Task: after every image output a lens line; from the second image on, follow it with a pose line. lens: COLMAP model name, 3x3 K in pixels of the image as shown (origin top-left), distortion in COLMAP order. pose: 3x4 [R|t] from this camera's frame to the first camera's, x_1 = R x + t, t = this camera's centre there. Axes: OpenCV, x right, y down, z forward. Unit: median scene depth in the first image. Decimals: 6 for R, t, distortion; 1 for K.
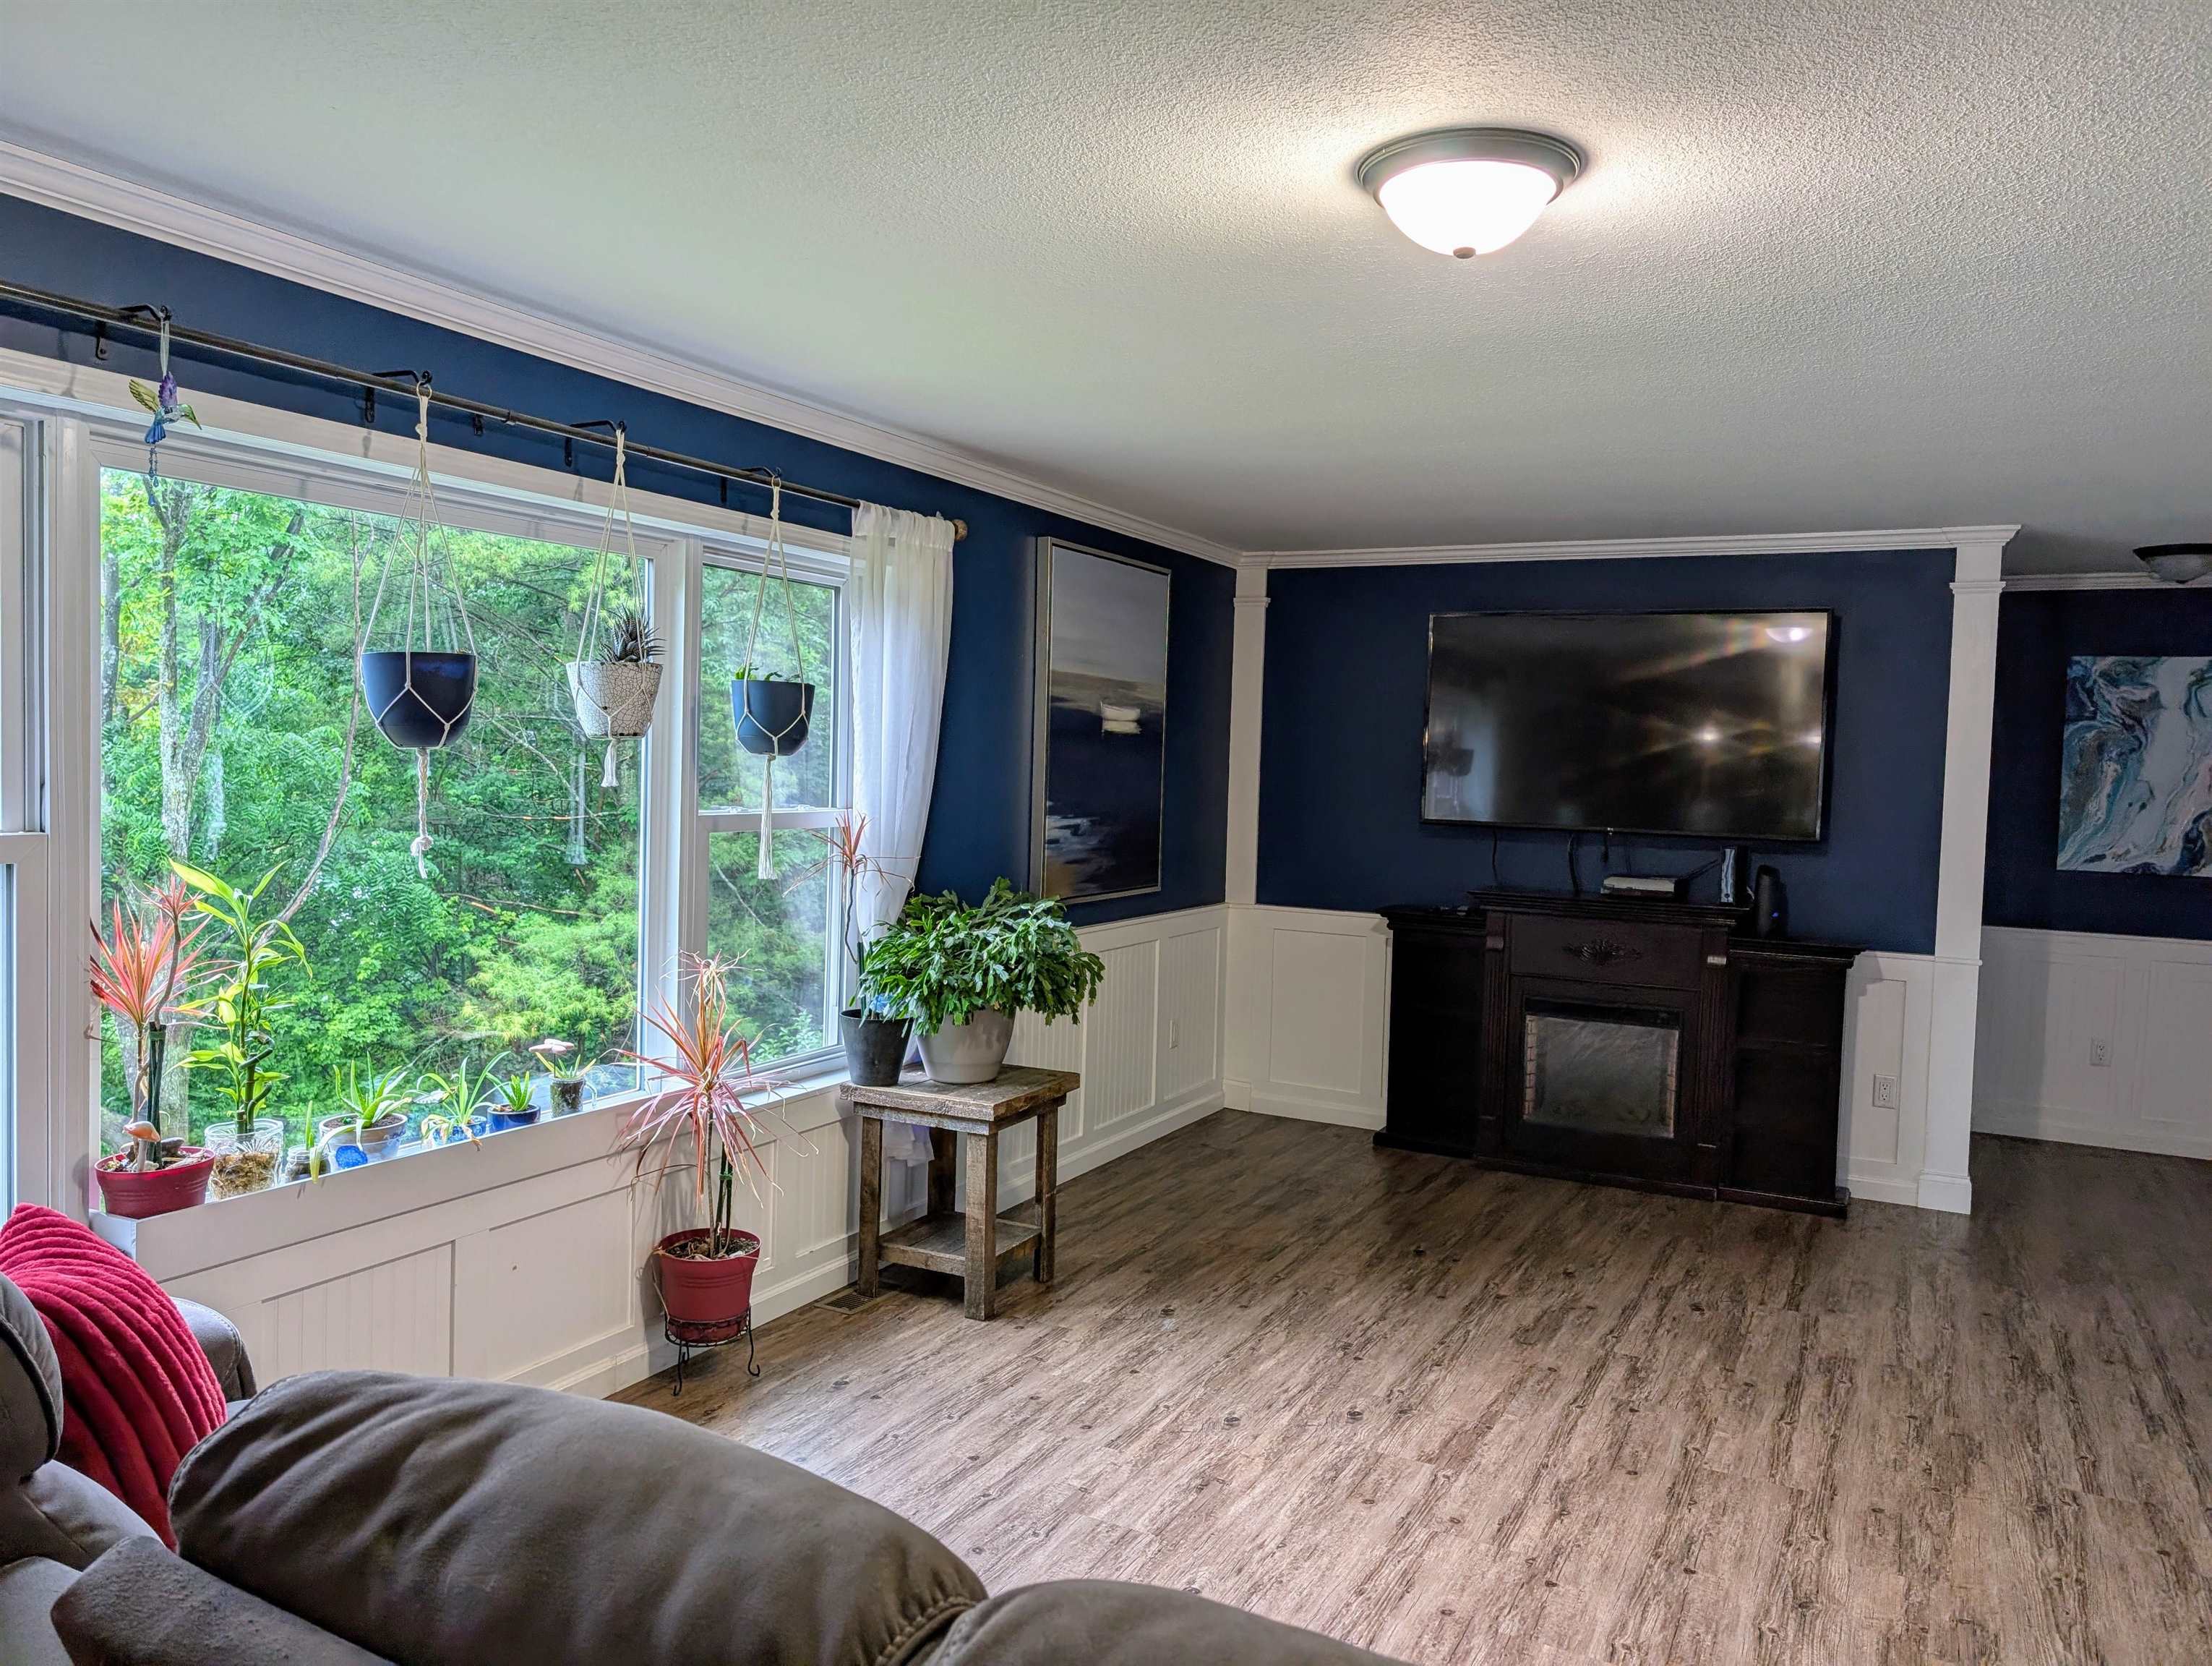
lens RADIAL K [[1628.1, 0, 1096.4], [0, 1628.1, 868.1], [0, 0, 1]] dist [0.073298, -0.005507]
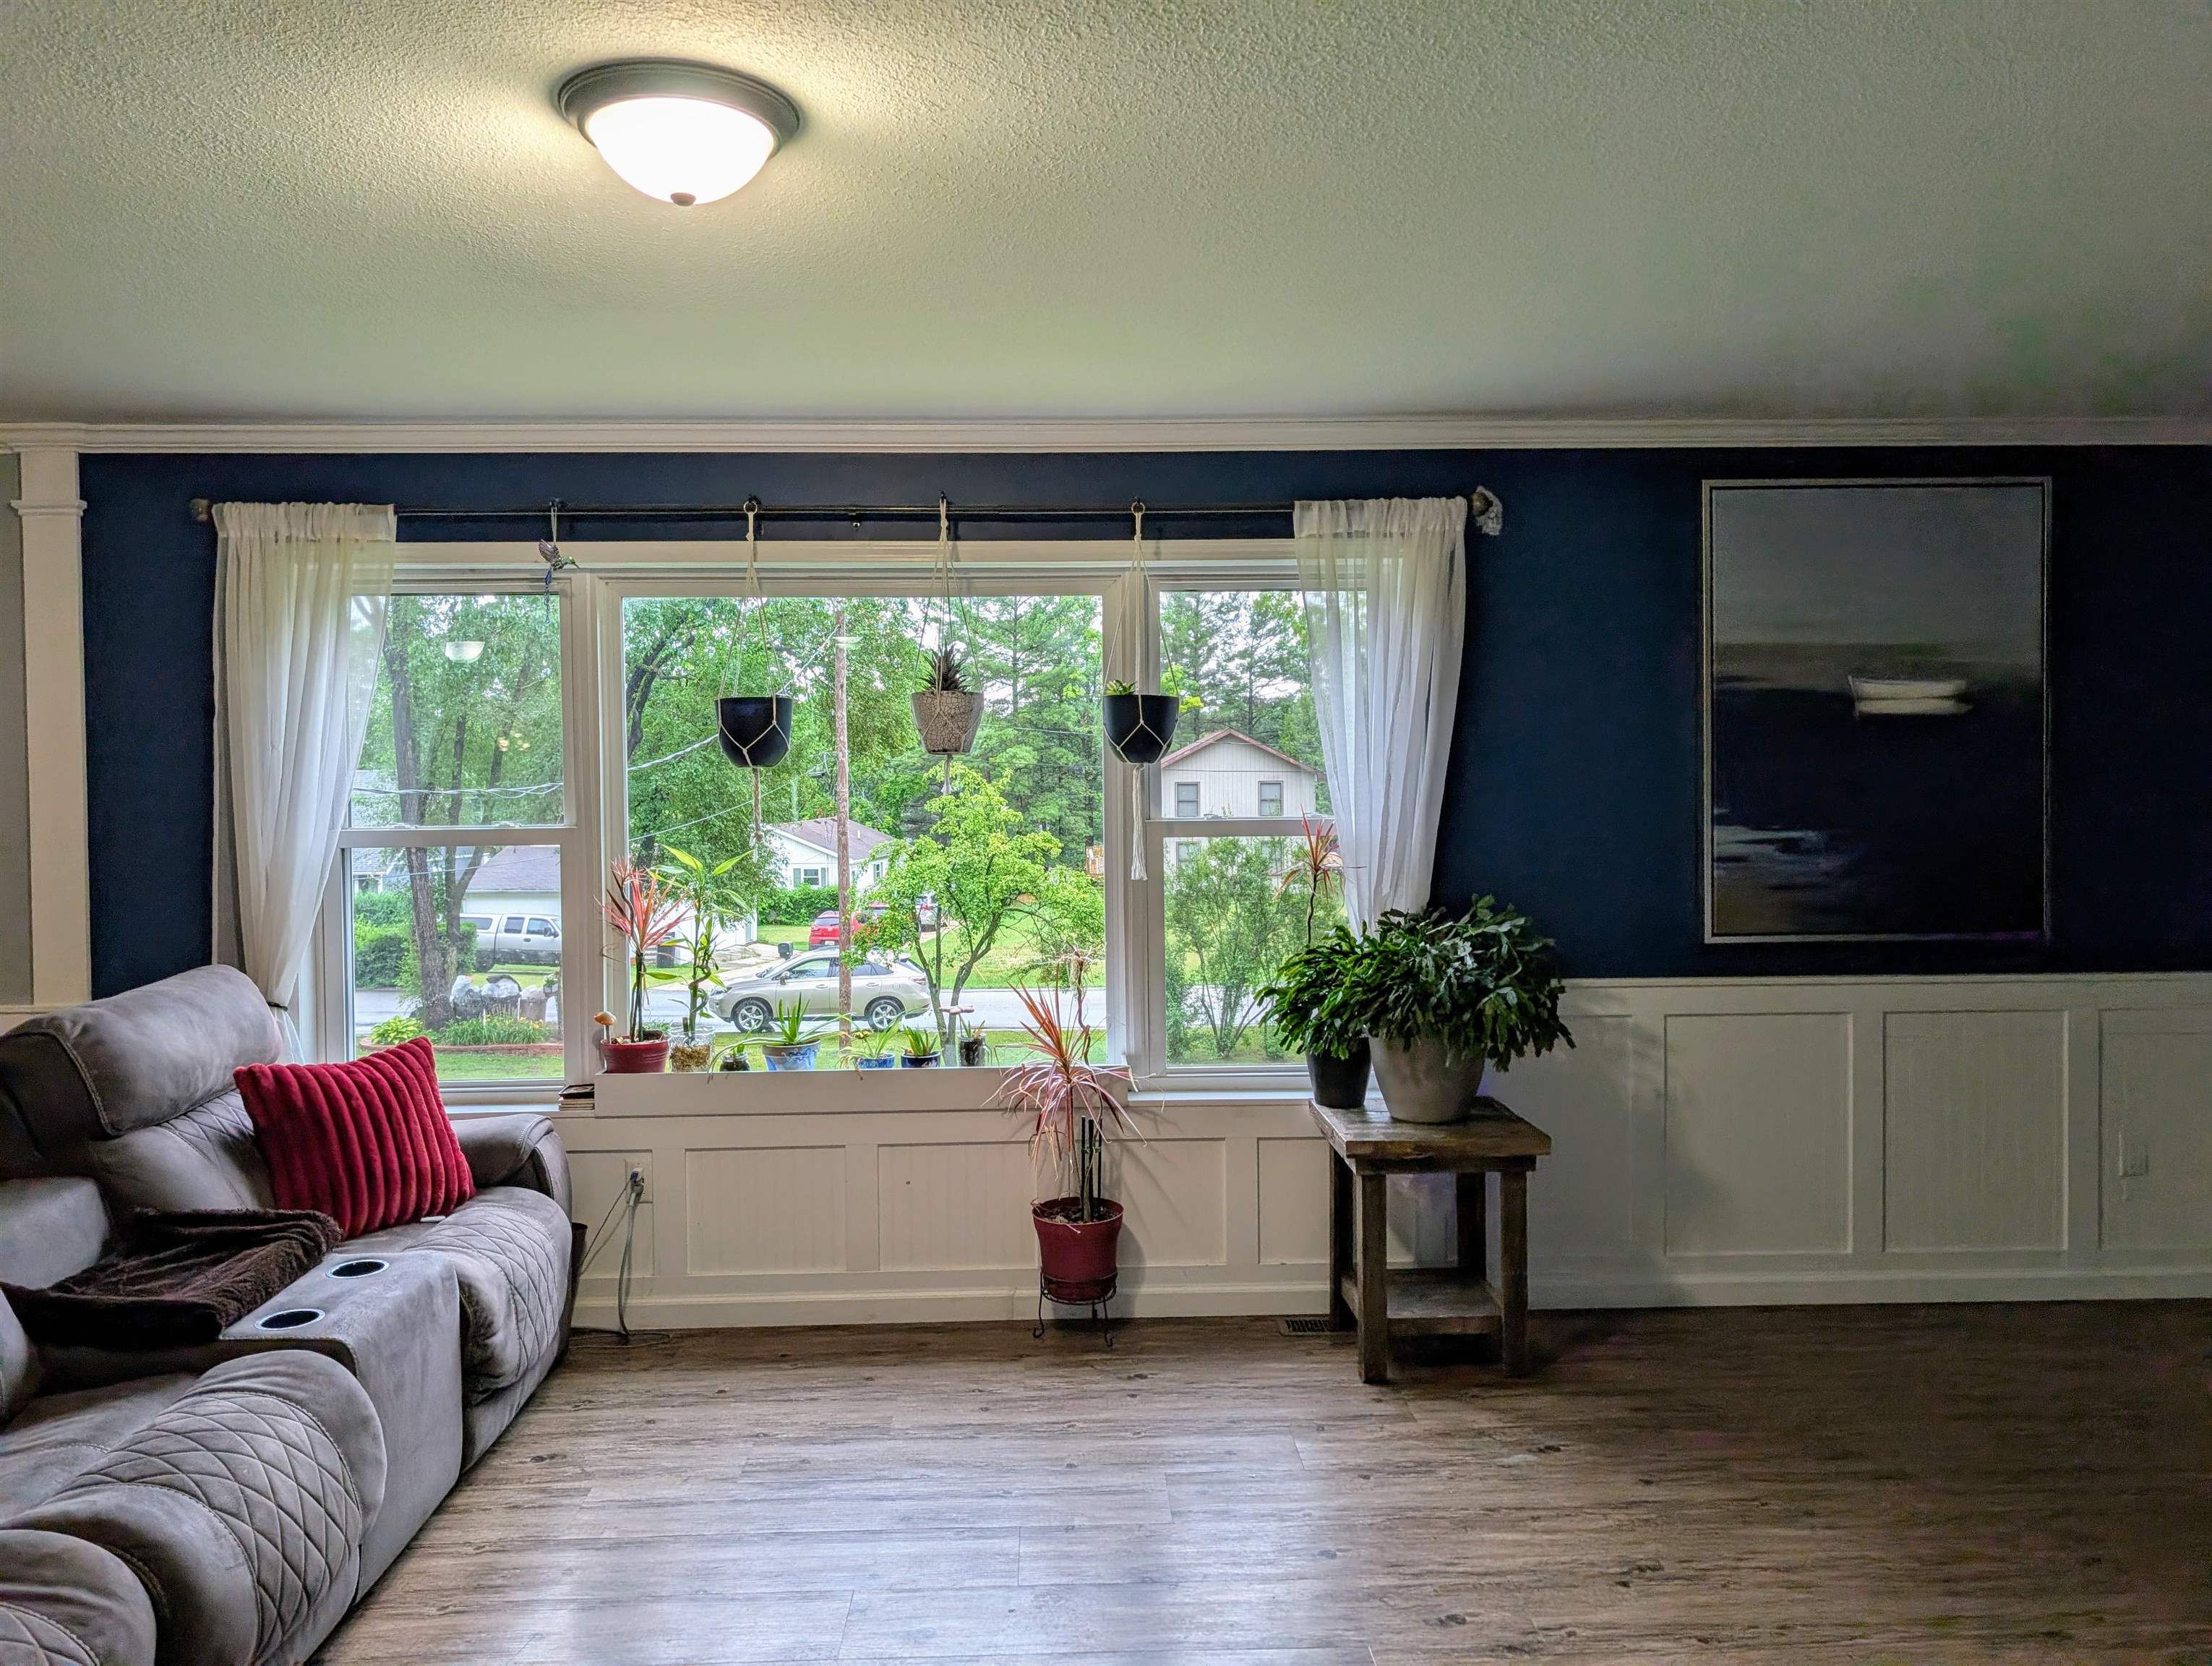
lens RADIAL K [[1602.5, 0, 1106.0], [0, 1602.5, 833.0], [0, 0, 1]] dist [0.029320, -0.018757]
pose [[0.488993, 0.005128, -0.872272, 0.517956], [-0.039870, 0.999069, -0.016478, -0.003890], [0.871376, 0.042836, 0.488743, 0.354846]]
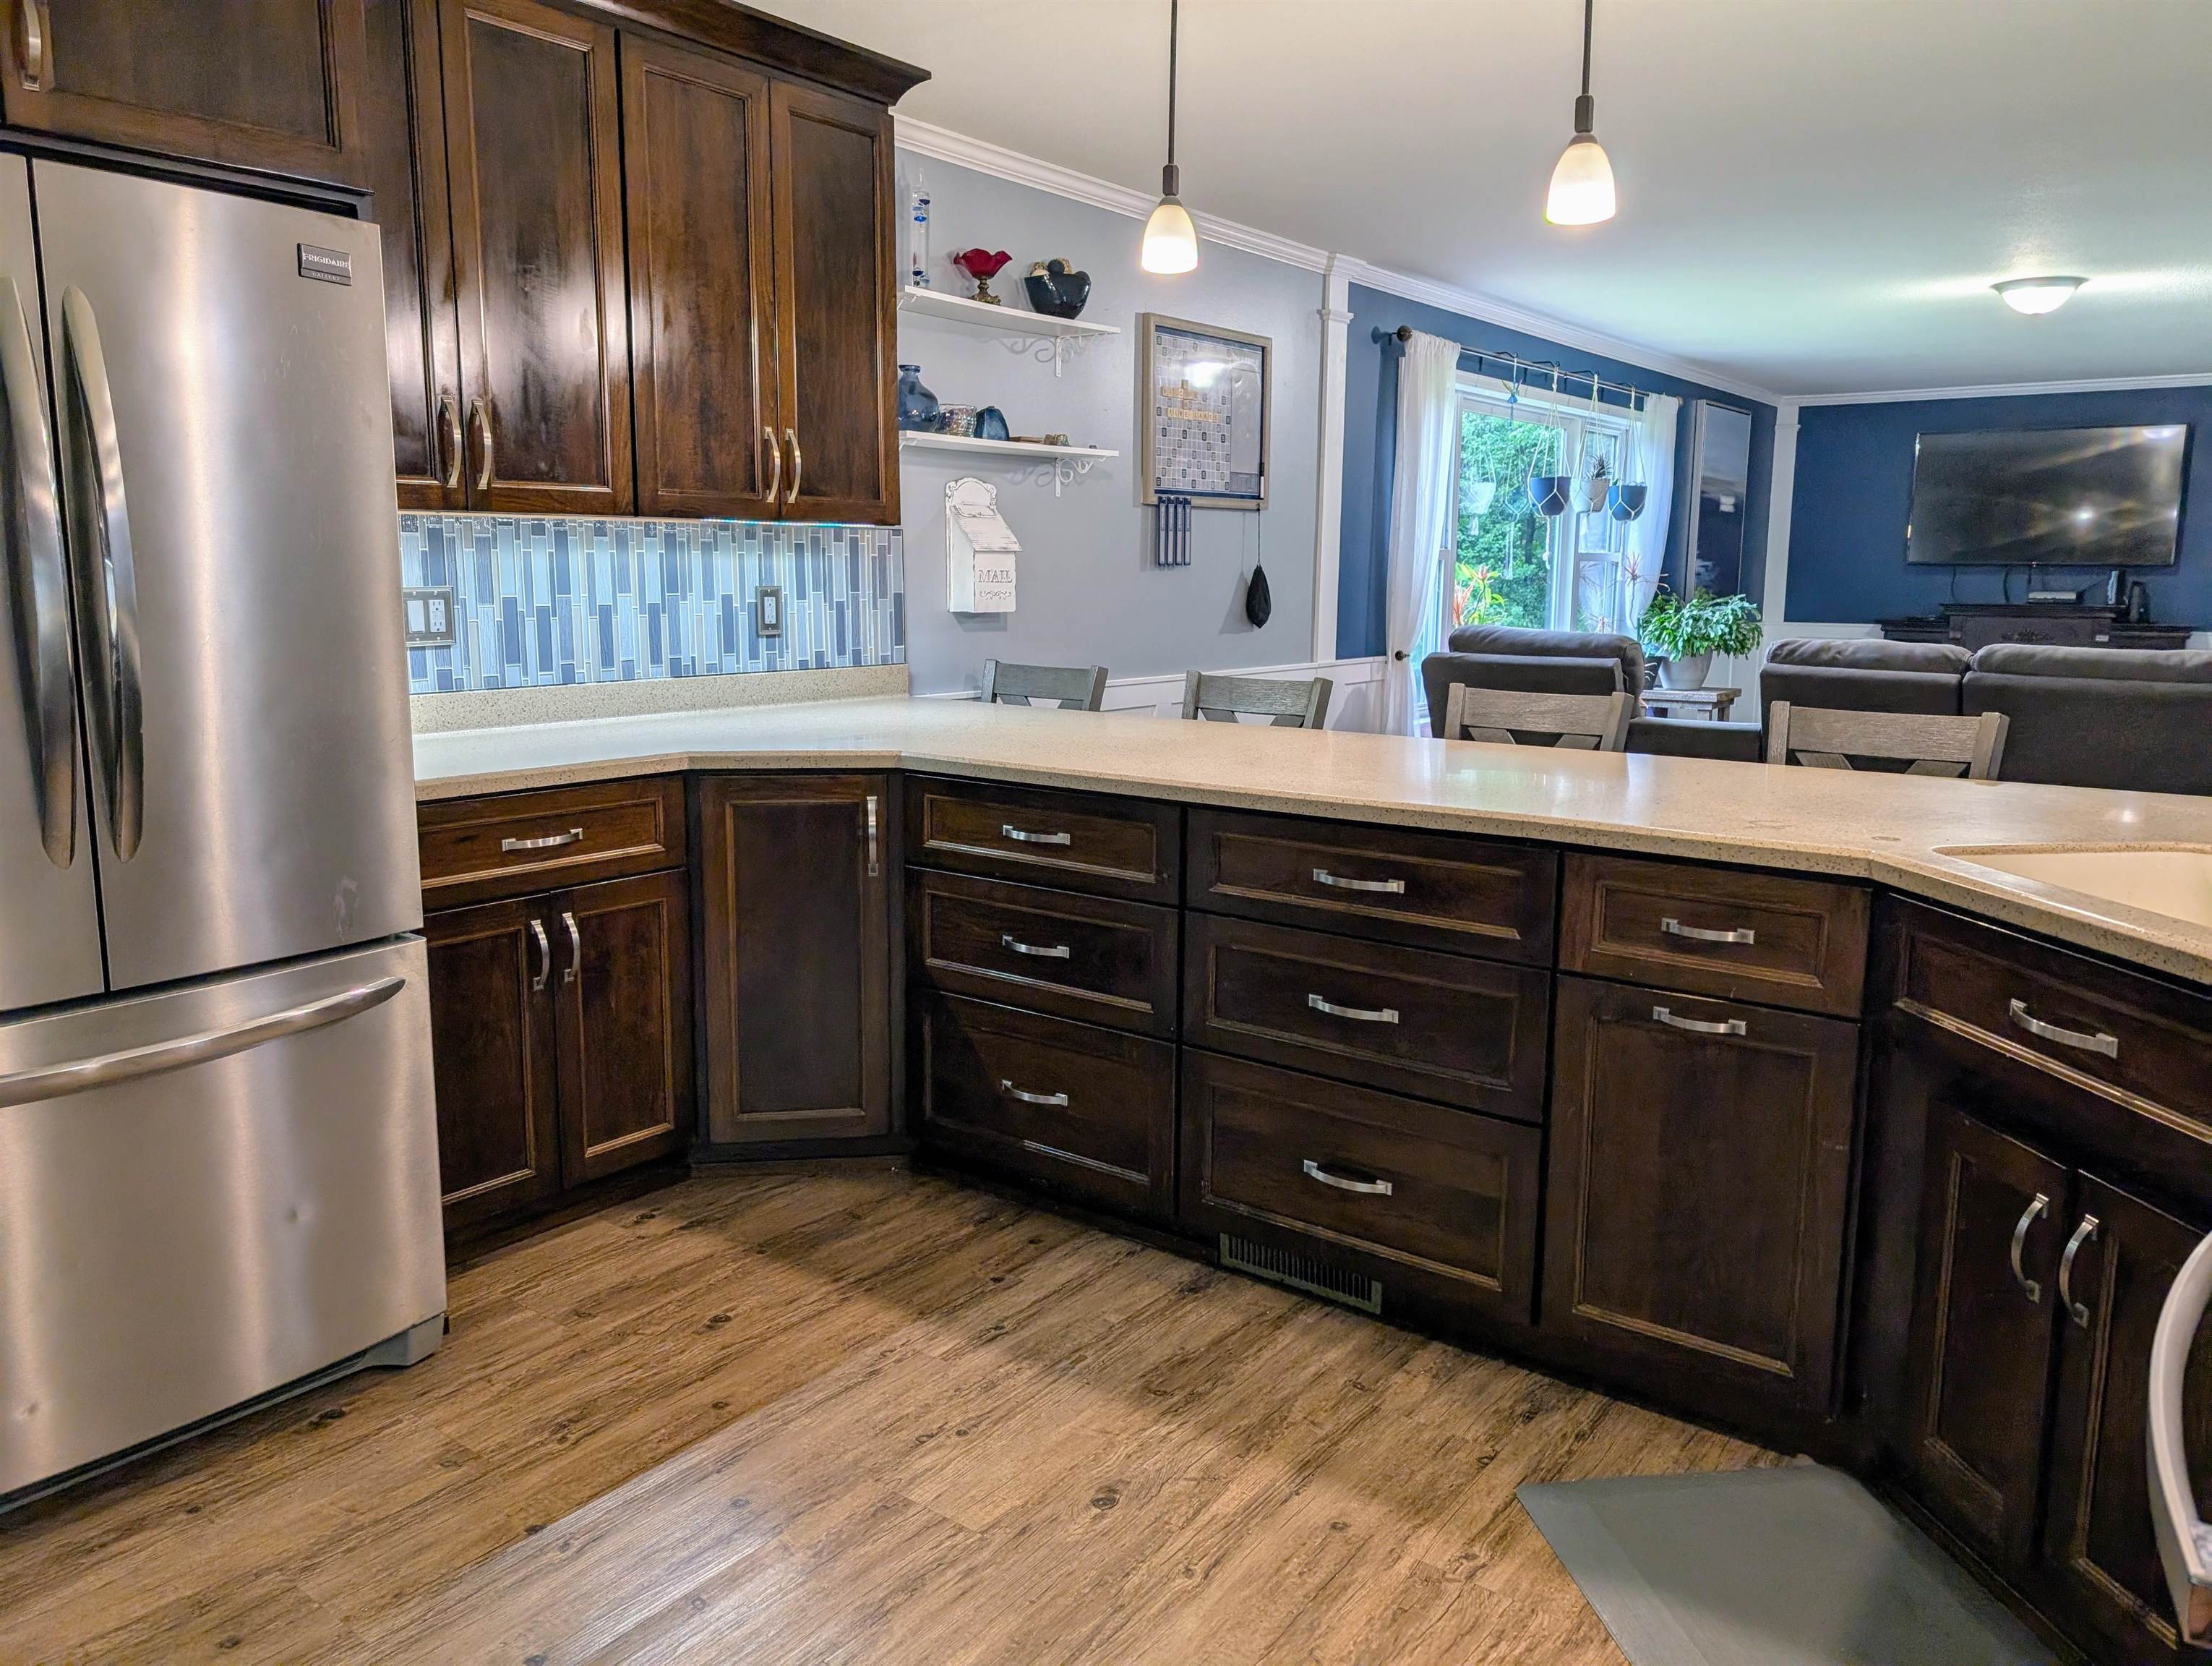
lens RADIAL K [[1584.2, 0, 1106.0], [0, 1584.2, 833.0], [0, 0, 1]] dist [0.019557, -0.006526]
pose [[0.984026, 0.006857, -0.177895, -0.355526], [0.010159, 0.995467, 0.094563, 0.095630], [0.177737, -0.094859, 0.979495, -0.849047]]
